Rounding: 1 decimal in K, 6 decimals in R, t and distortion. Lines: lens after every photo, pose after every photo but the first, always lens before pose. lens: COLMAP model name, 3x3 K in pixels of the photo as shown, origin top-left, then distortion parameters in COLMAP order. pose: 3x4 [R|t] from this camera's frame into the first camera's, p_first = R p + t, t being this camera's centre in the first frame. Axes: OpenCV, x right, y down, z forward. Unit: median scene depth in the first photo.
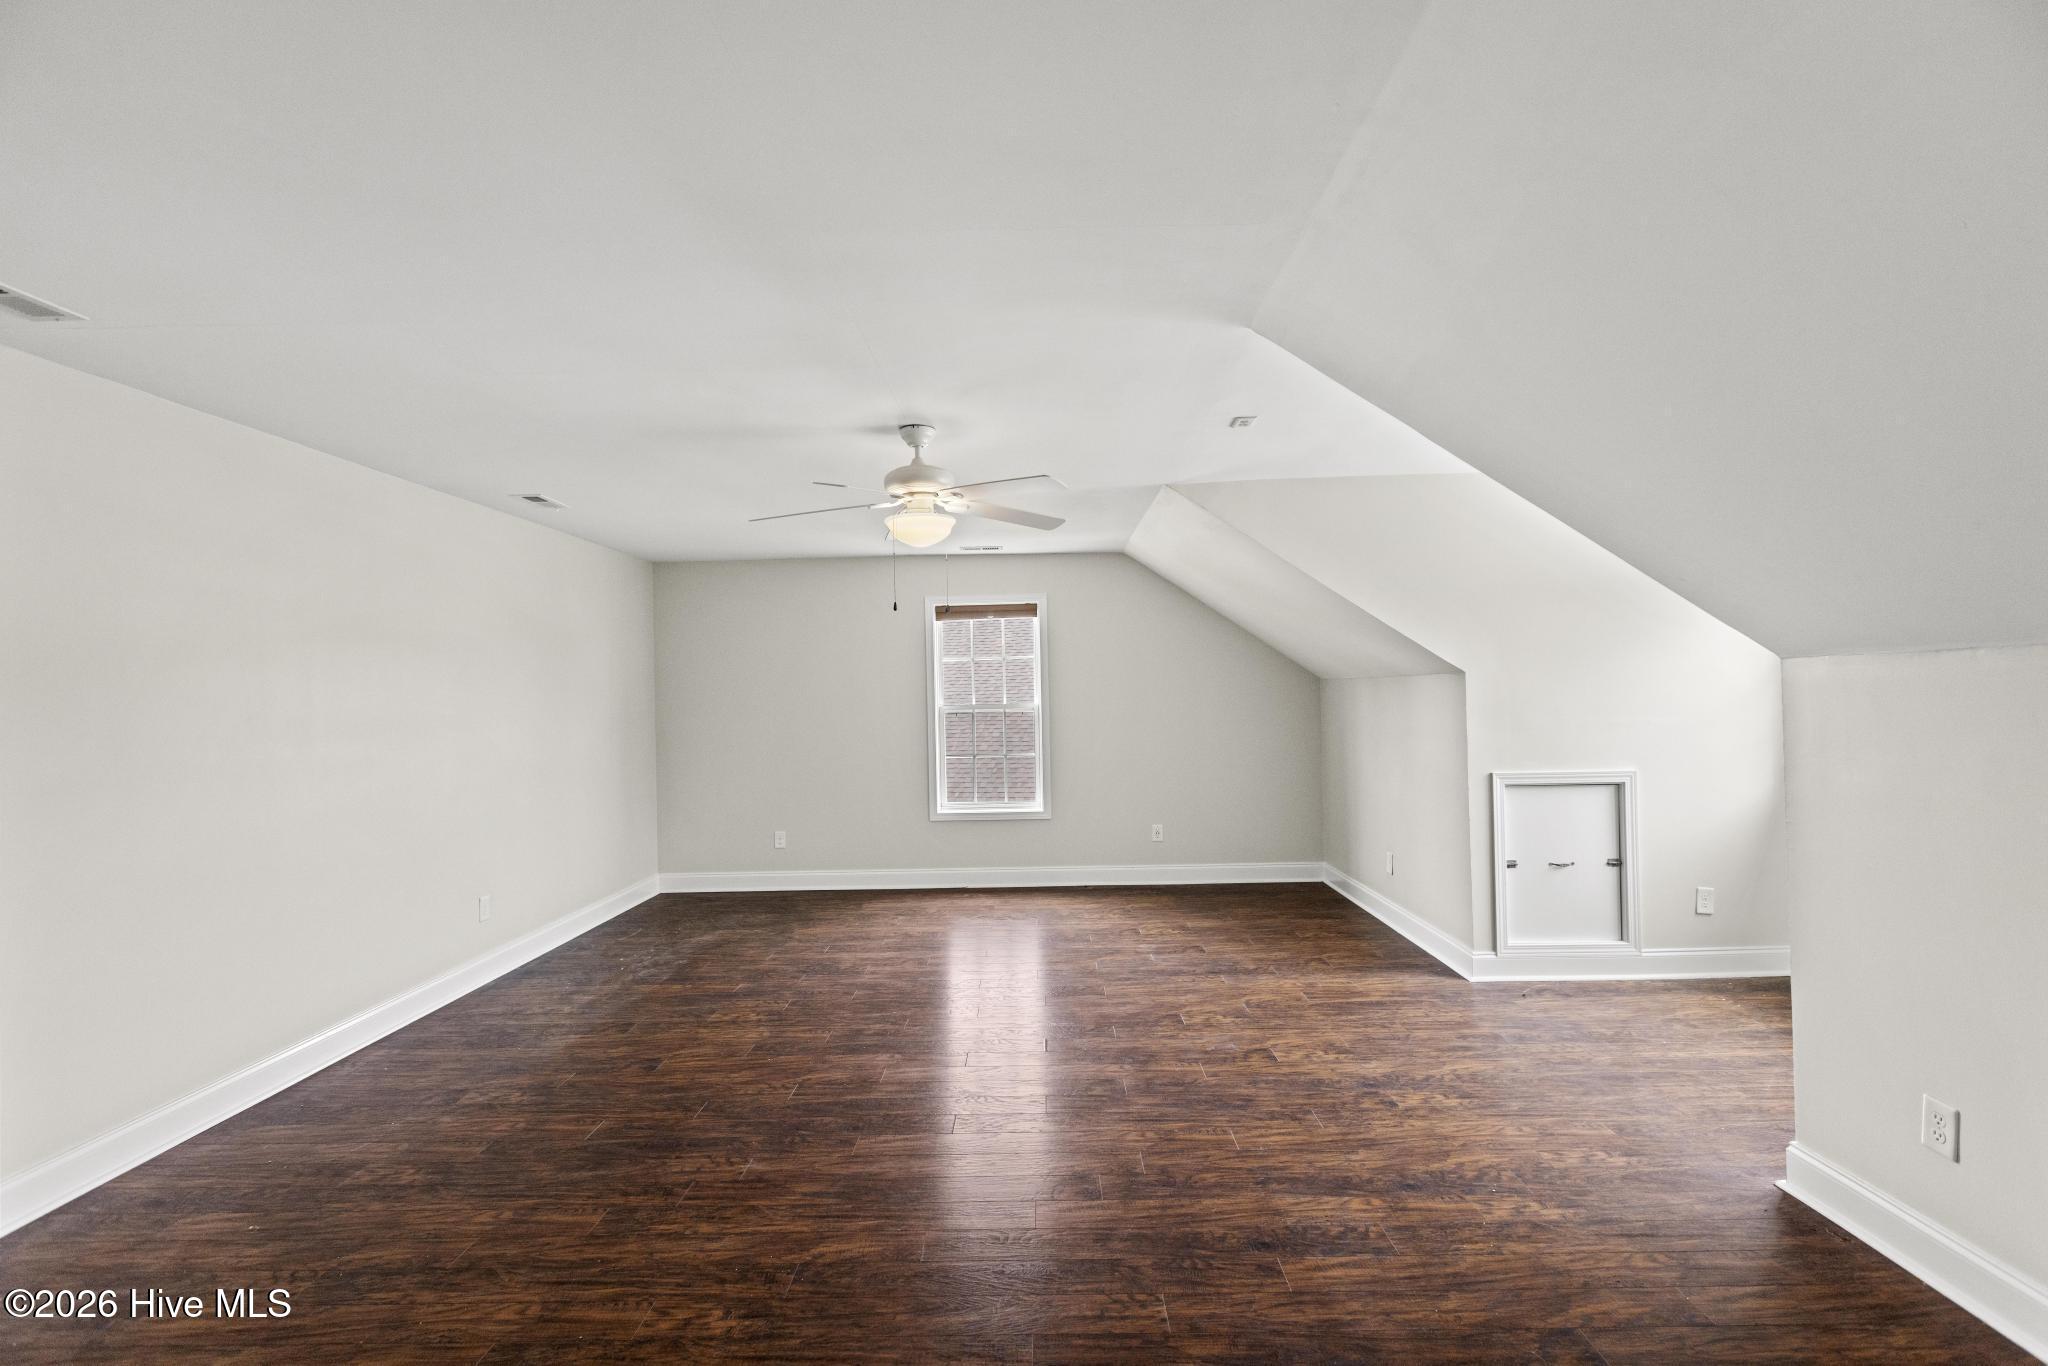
lens RADIAL K [[900.5, 0, 1024.0], [0, 900.5, 683.0], [0, 0, 1]] dist [0.002870, 0.000036]
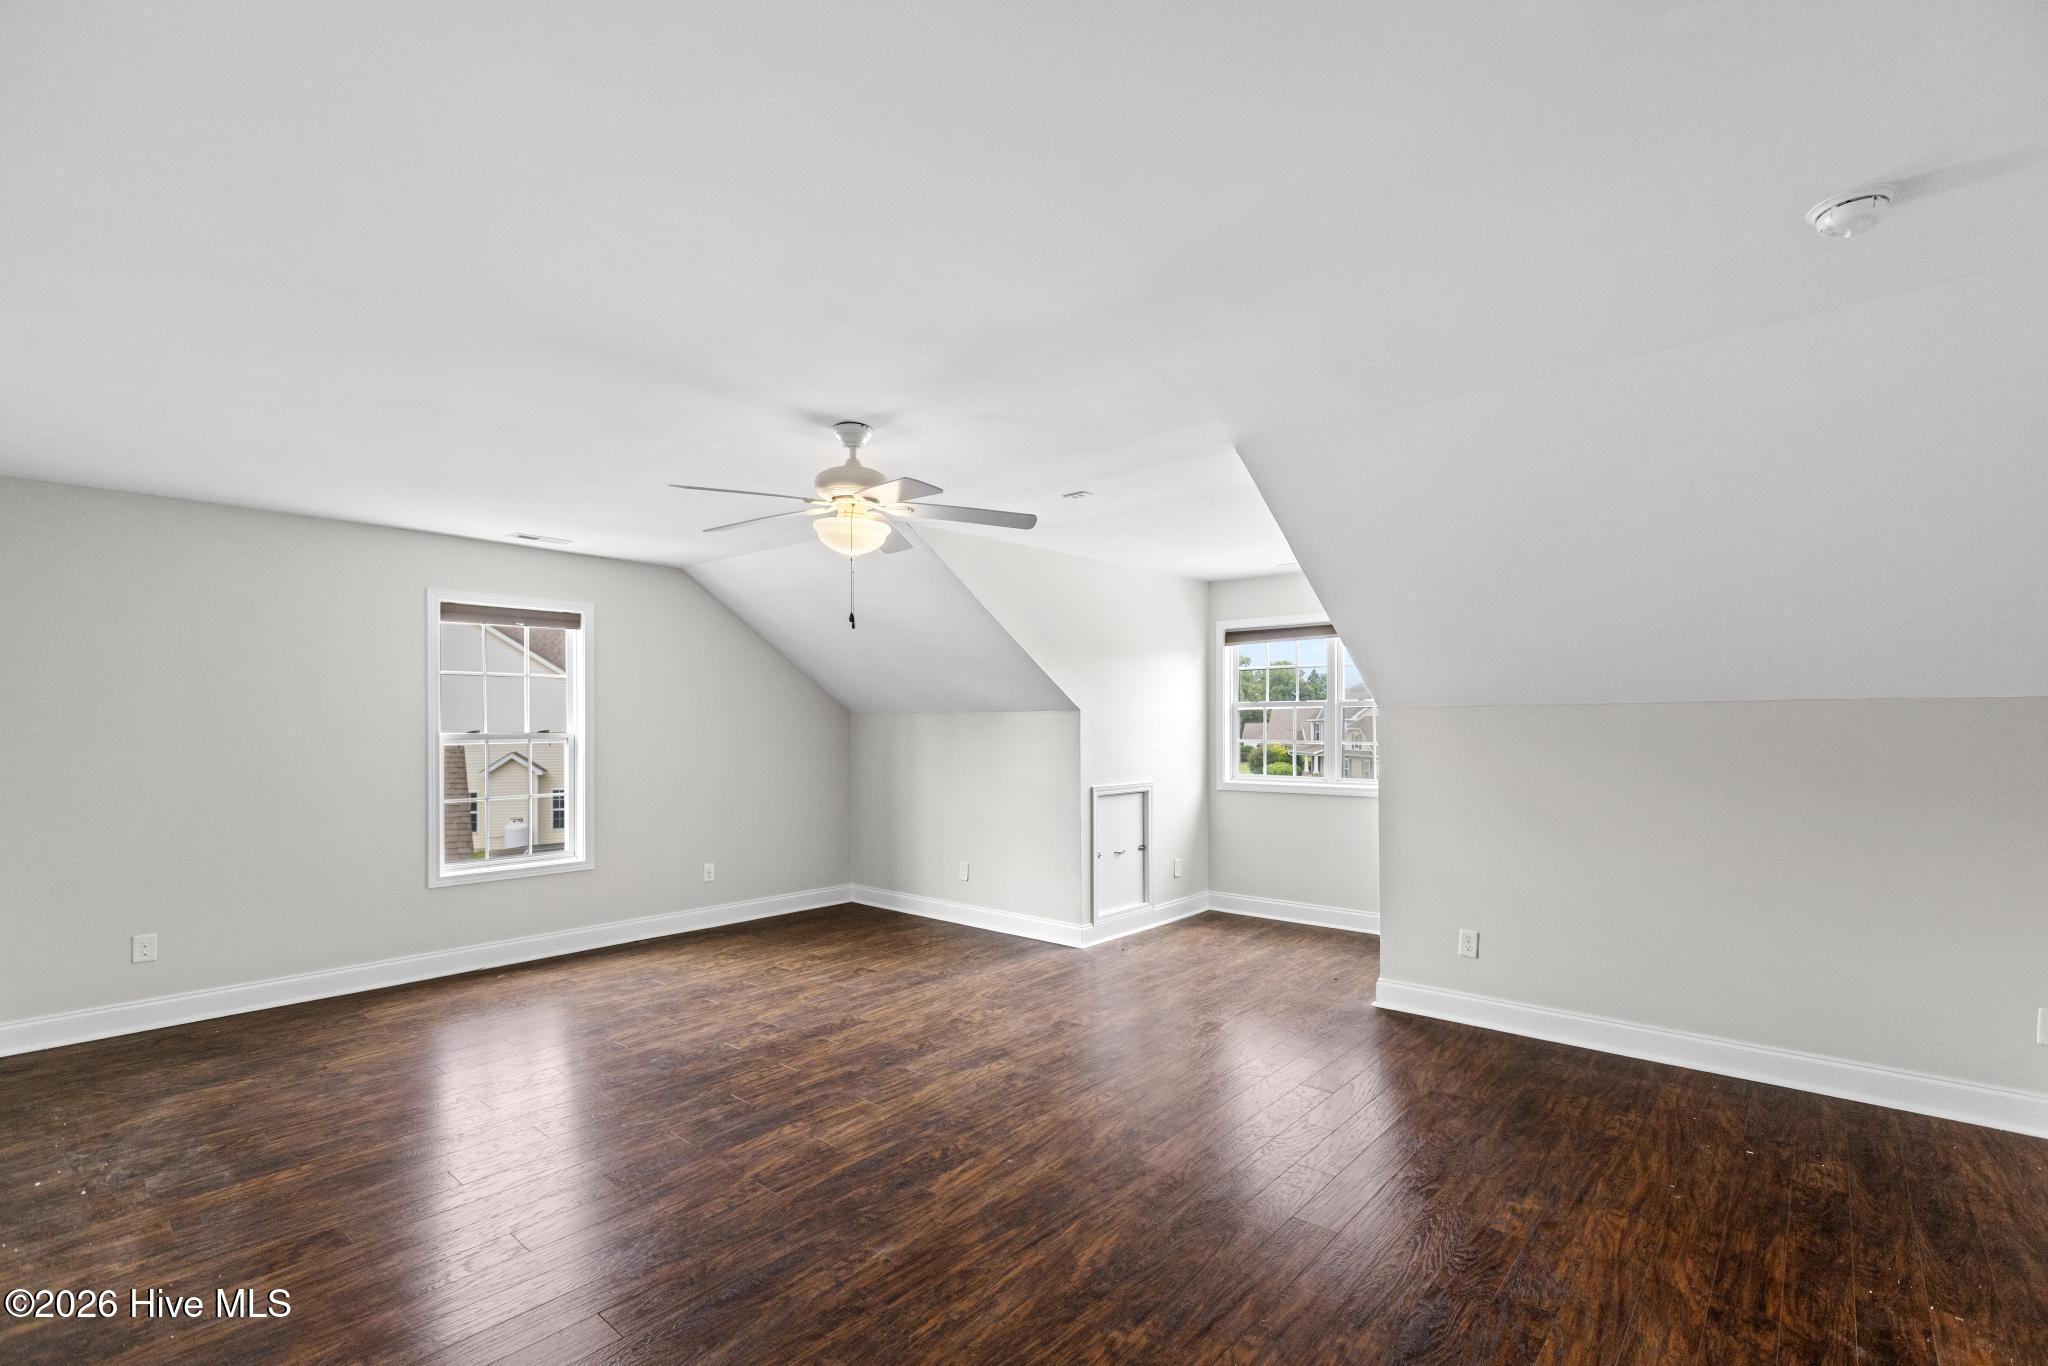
lens RADIAL K [[921.0, 0, 1021.4], [0, 921.0, 711.3], [0, 0, 1]] dist [-0.000494, 0.004742]
pose [[0.652604, 0.028750, 0.757154, -0.594533], [-0.020387, 0.999584, -0.020384, 0.019878], [-0.757425, -0.002133, 0.652919, 0.210312]]
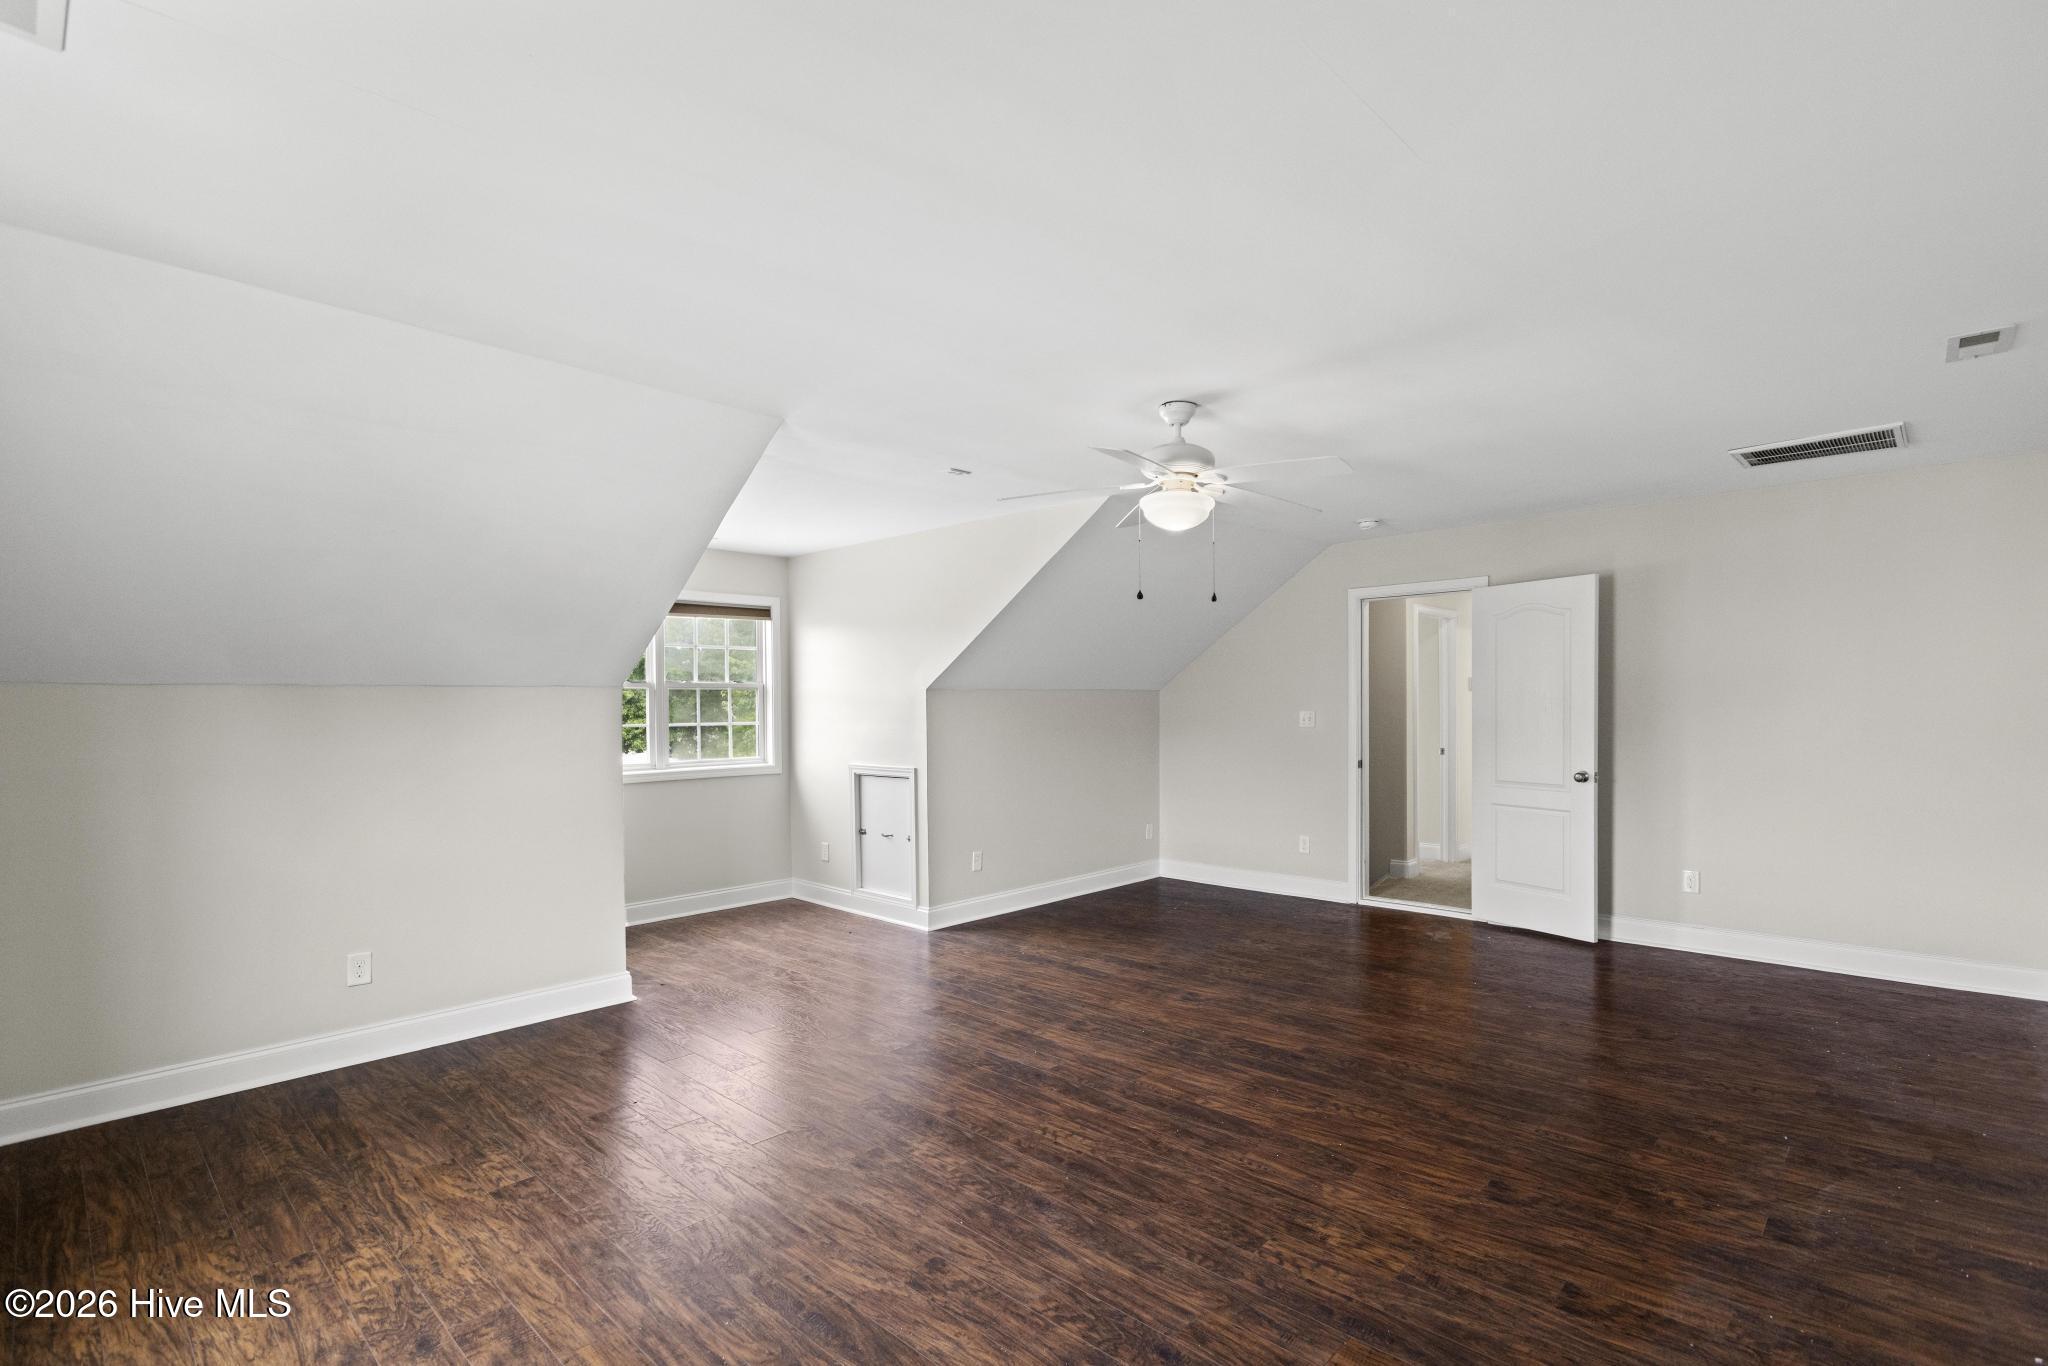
lens RADIAL K [[987.1, 0, 1024.0], [0, 987.1, 683.0], [0, 0, 1]] dist [-0.016493, 0.009817]
pose [[-0.736661, 0.043728, 0.674847, -0.577037], [0.017078, 0.998792, -0.046076, 0.043910], [-0.676046, -0.022417, -0.736518, 1.561086]]
